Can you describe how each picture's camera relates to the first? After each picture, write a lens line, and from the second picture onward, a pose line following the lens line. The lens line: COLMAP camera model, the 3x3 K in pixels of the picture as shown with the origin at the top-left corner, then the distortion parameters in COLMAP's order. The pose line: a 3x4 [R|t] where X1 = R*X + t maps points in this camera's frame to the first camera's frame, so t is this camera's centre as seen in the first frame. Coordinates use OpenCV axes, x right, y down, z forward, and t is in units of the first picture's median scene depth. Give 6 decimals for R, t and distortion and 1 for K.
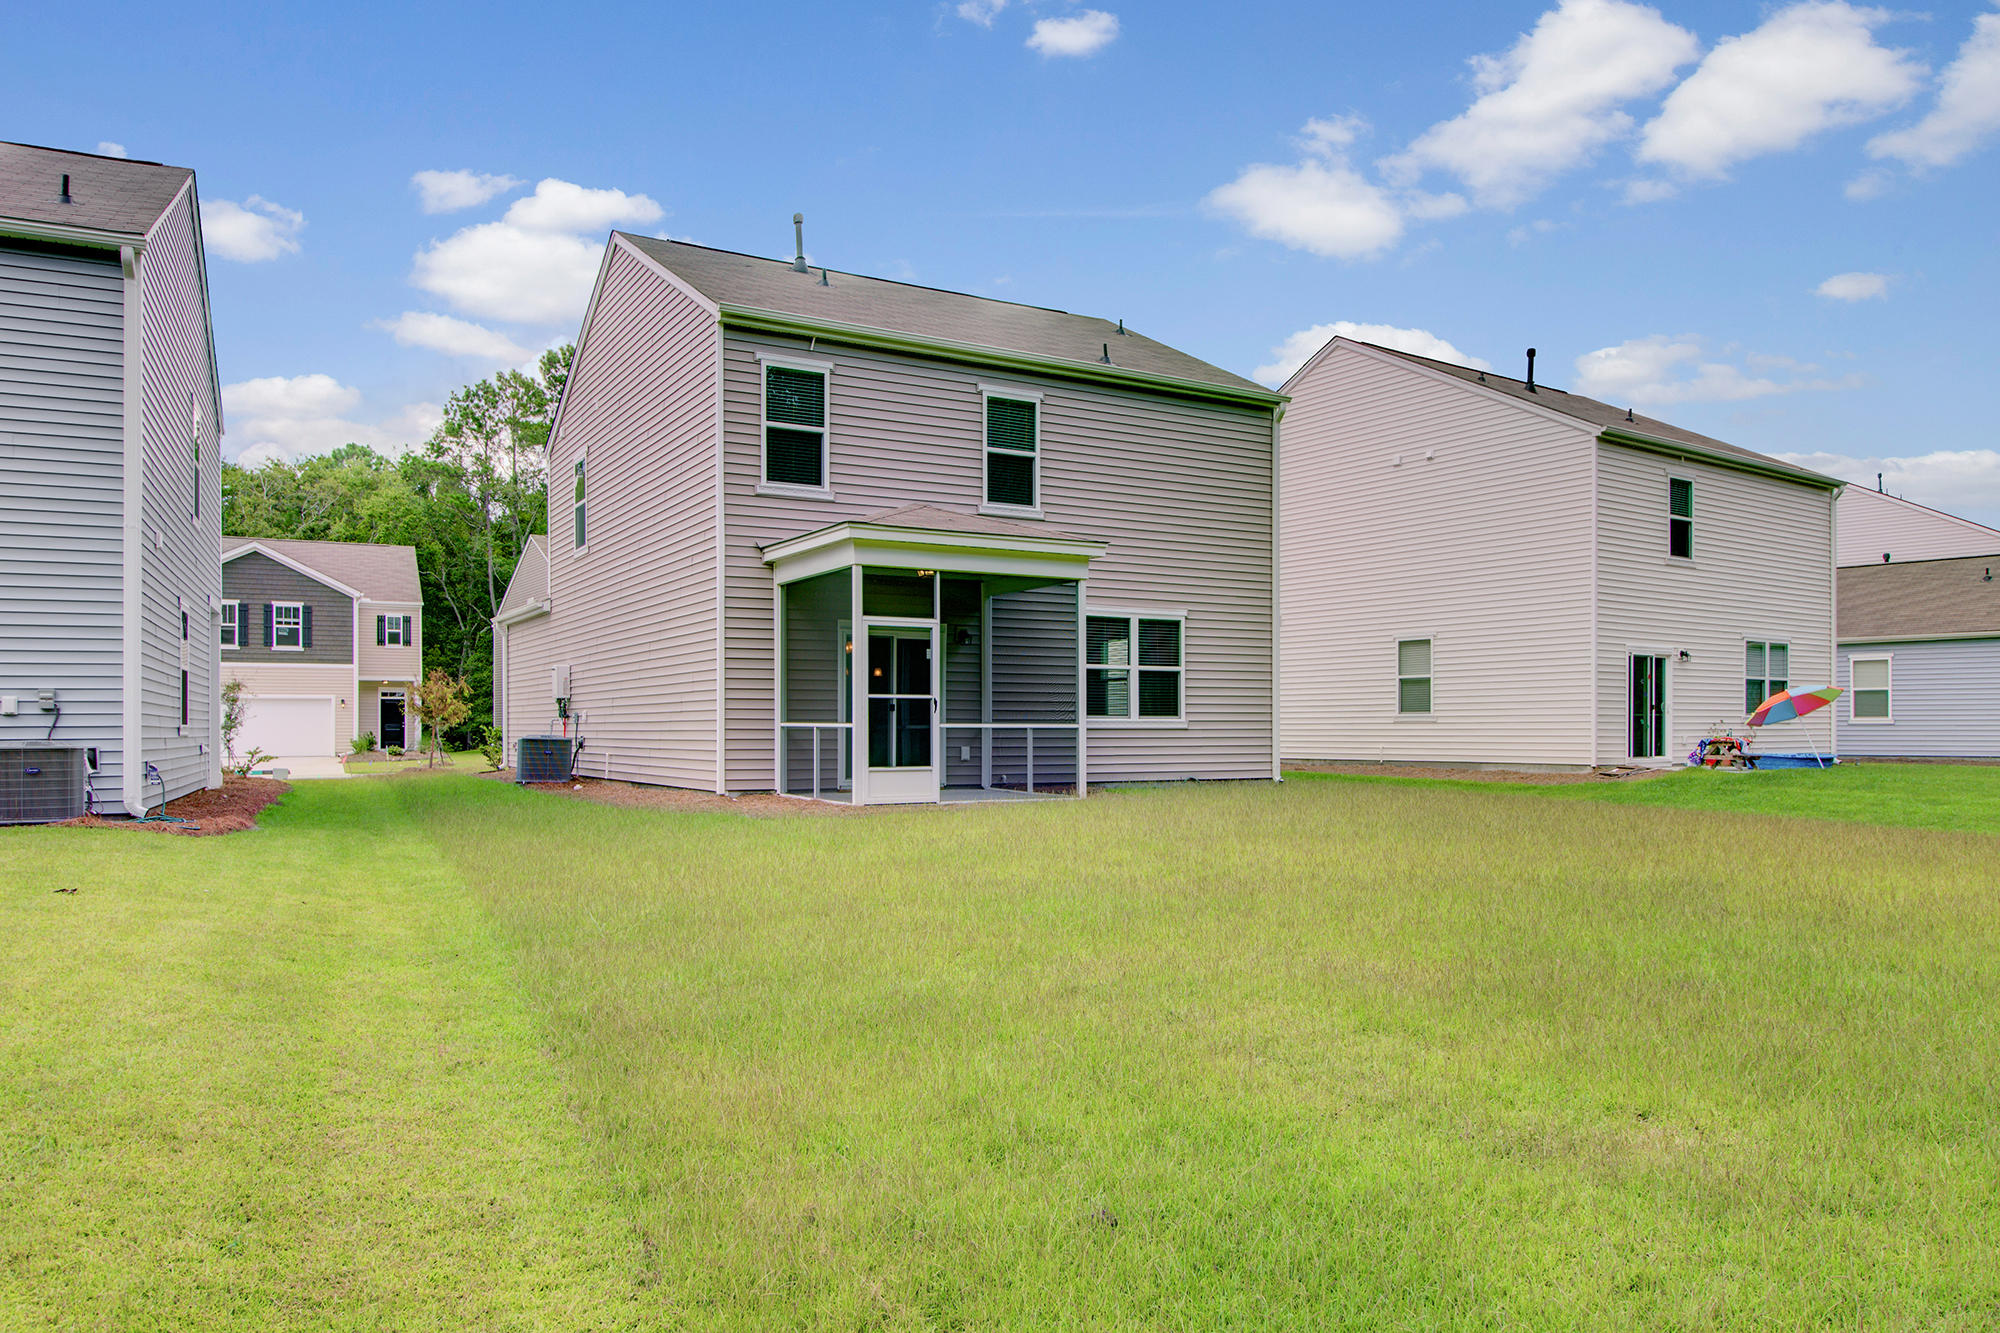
lens RADIAL K [[1378.8, 0, 1012.0], [0, 1378.8, 733.5], [0, 0, 1]] dist [-0.000615, 0.002138]
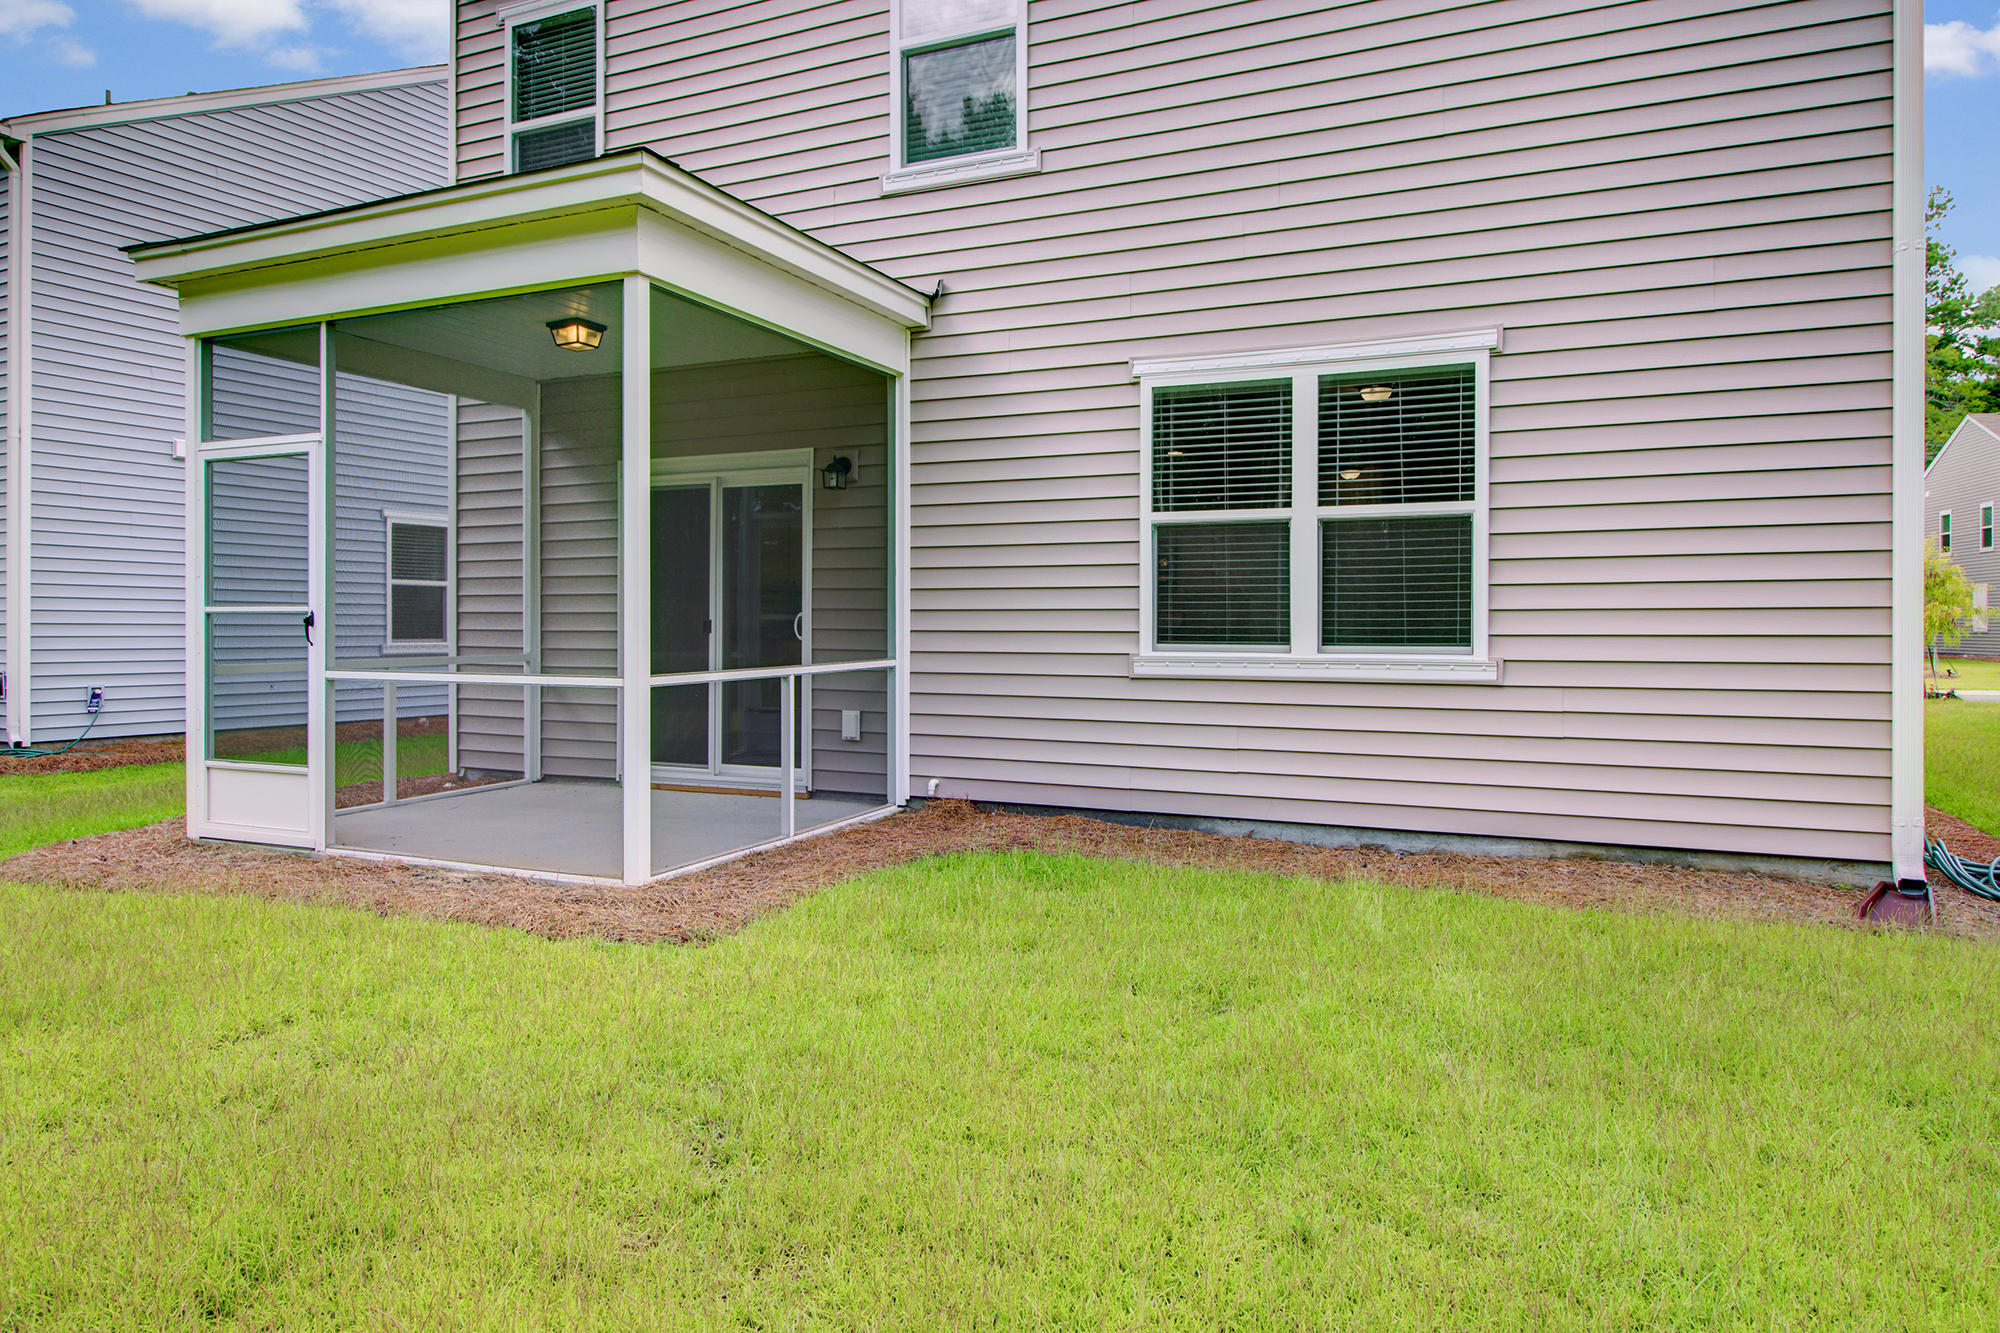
lens RADIAL K [[1241.0, 0, 1009.3], [0, 1241.0, 638.7], [0, 0, 1]] dist [0.000589, -0.003112]
pose [[0.582863, 0.010041, -0.812508, 0.330293], [-0.005034, 0.999949, 0.008746, -0.018071], [0.812555, -0.001007, 0.582884, 0.794251]]
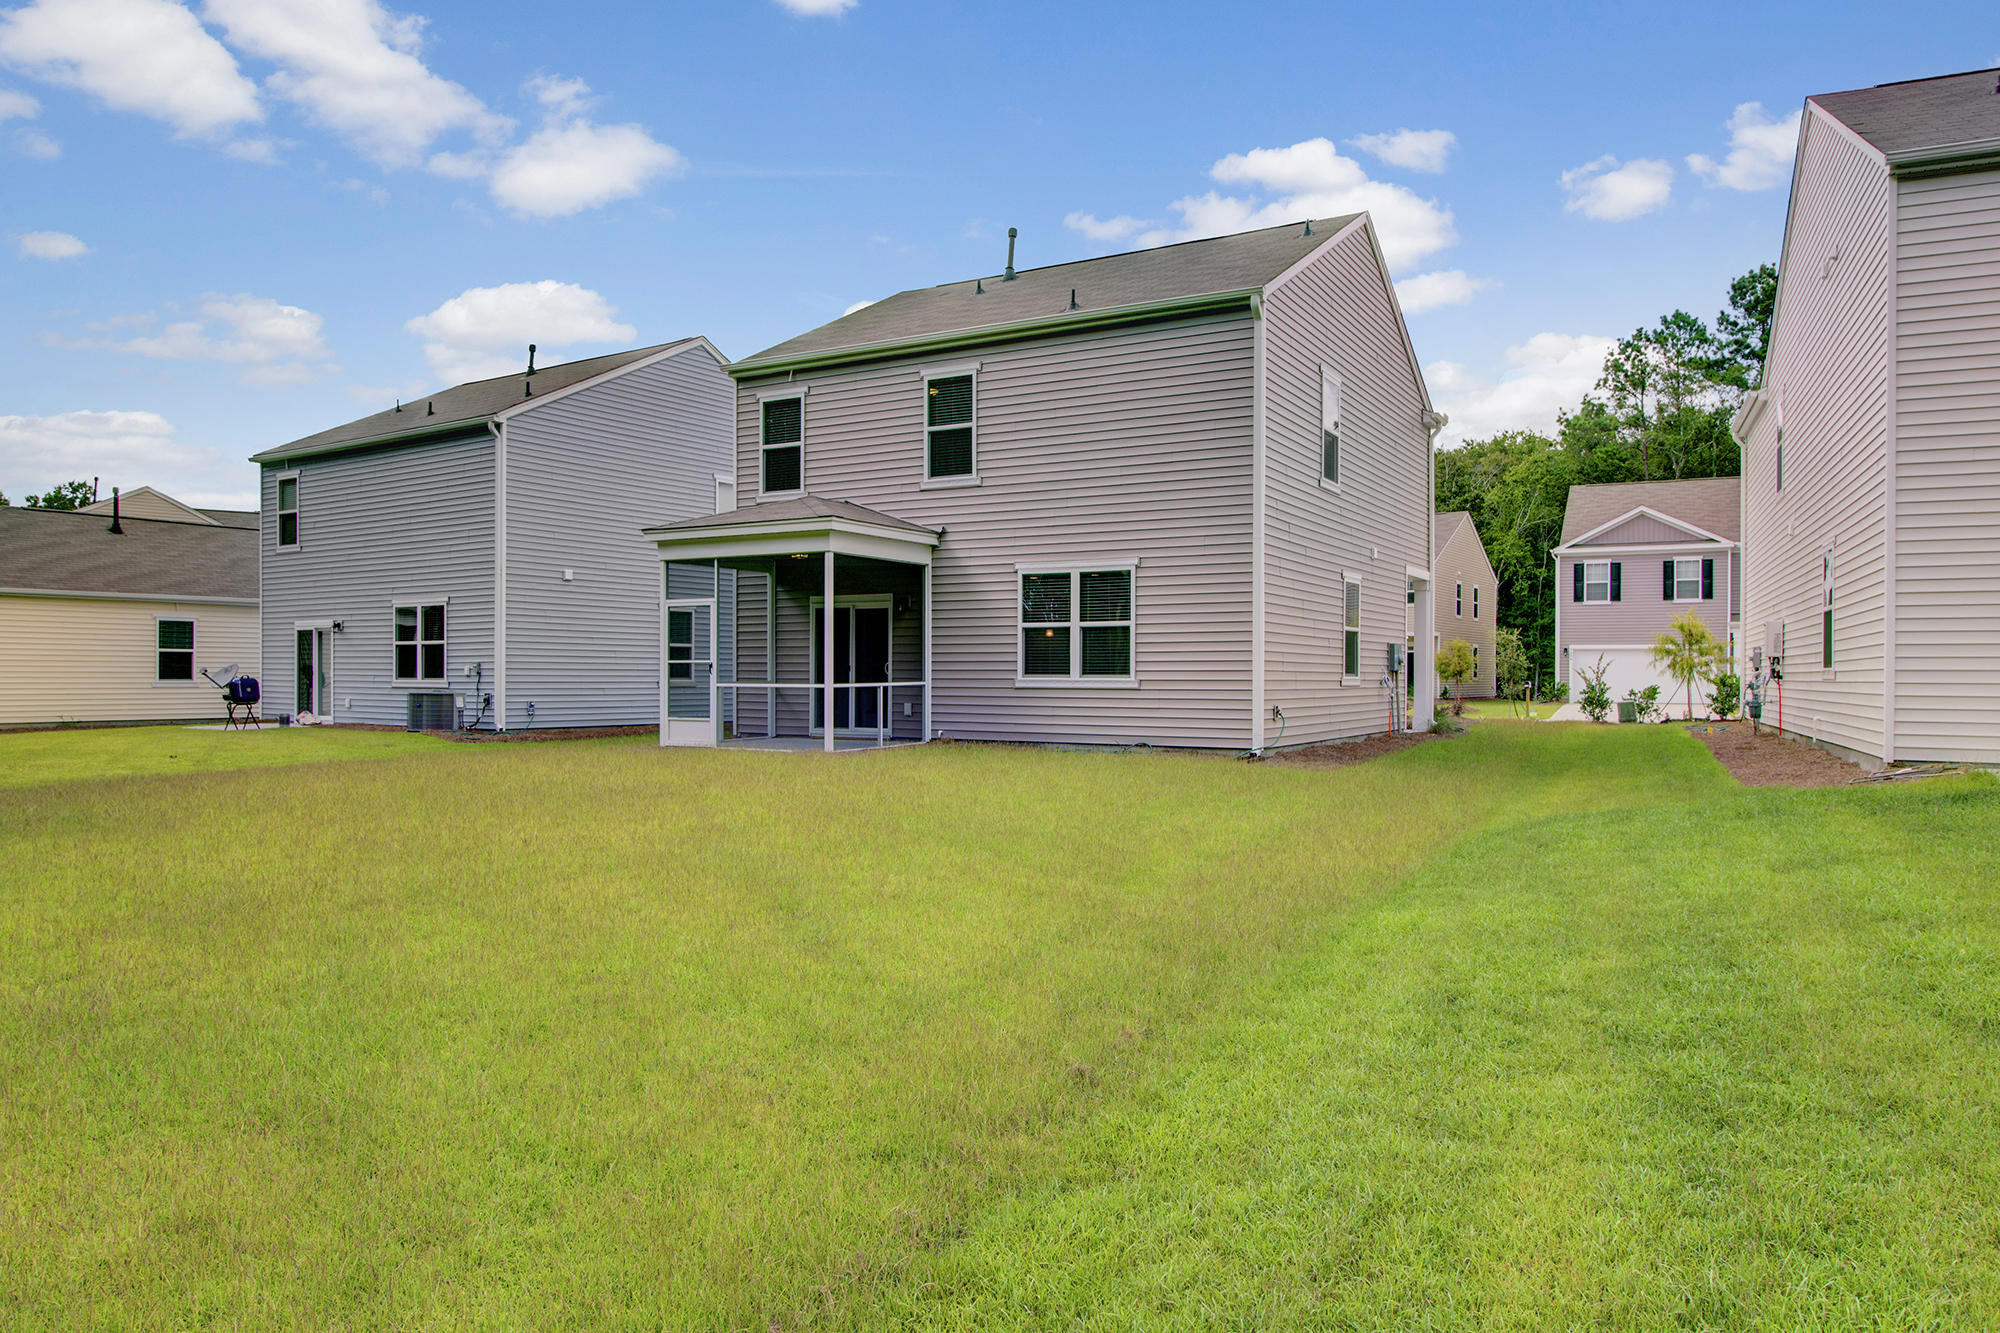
lens RADIAL K [[1306.8, 0, 1001.1], [0, 1306.8, 681.7], [0, 0, 1]] dist [0.004835, 0.001266]
pose [[0.494312, 0.006488, -0.869260, 0.905256], [-0.004561, 0.999978, 0.004870, -0.013035], [0.869273, 0.001557, 0.494331, 0.541926]]
